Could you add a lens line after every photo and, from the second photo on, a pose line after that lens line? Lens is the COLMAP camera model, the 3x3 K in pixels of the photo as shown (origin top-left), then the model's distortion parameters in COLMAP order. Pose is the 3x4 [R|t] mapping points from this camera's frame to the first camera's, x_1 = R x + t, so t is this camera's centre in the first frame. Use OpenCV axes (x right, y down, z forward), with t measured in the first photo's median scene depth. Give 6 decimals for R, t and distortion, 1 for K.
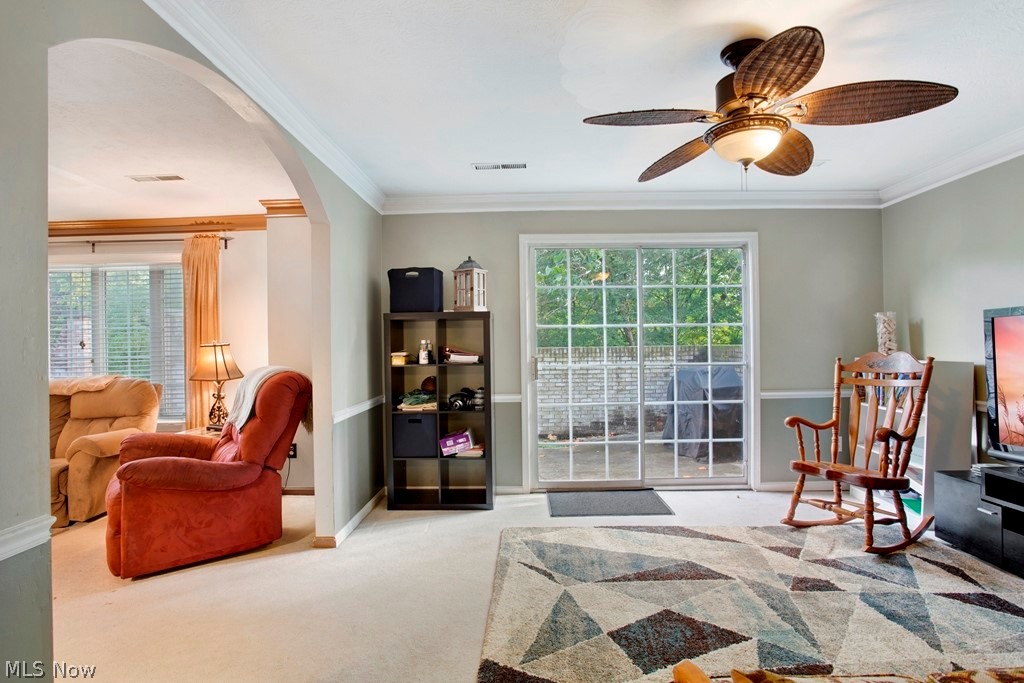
lens RADIAL K [[517.4, 0, 515.3], [0, 517.4, 337.8], [0, 0, 1]] dist [-0.066951, 0.032079]
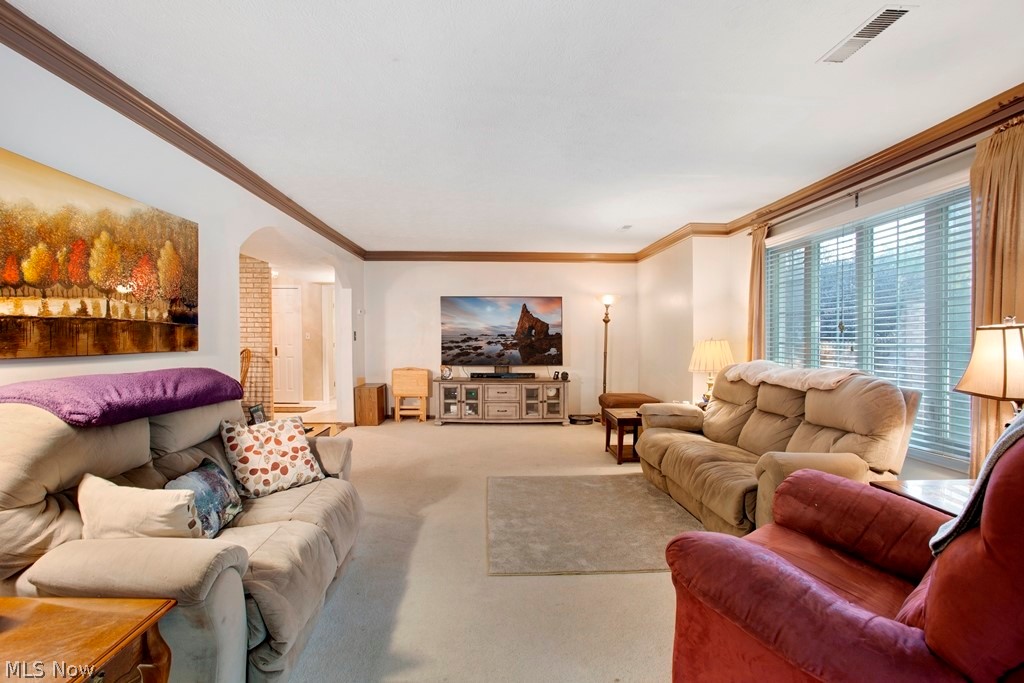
lens RADIAL K [[499.8, 0, 512.0], [0, 499.8, 341.5], [0, 0, 1]] dist [-0.000667, 0.000044]
pose [[0.088387, 0.025418, -0.995762, -0.147953], [0.008226, 0.999622, 0.026247, 0.011623], [0.996052, -0.010511, 0.088145, 0.477015]]
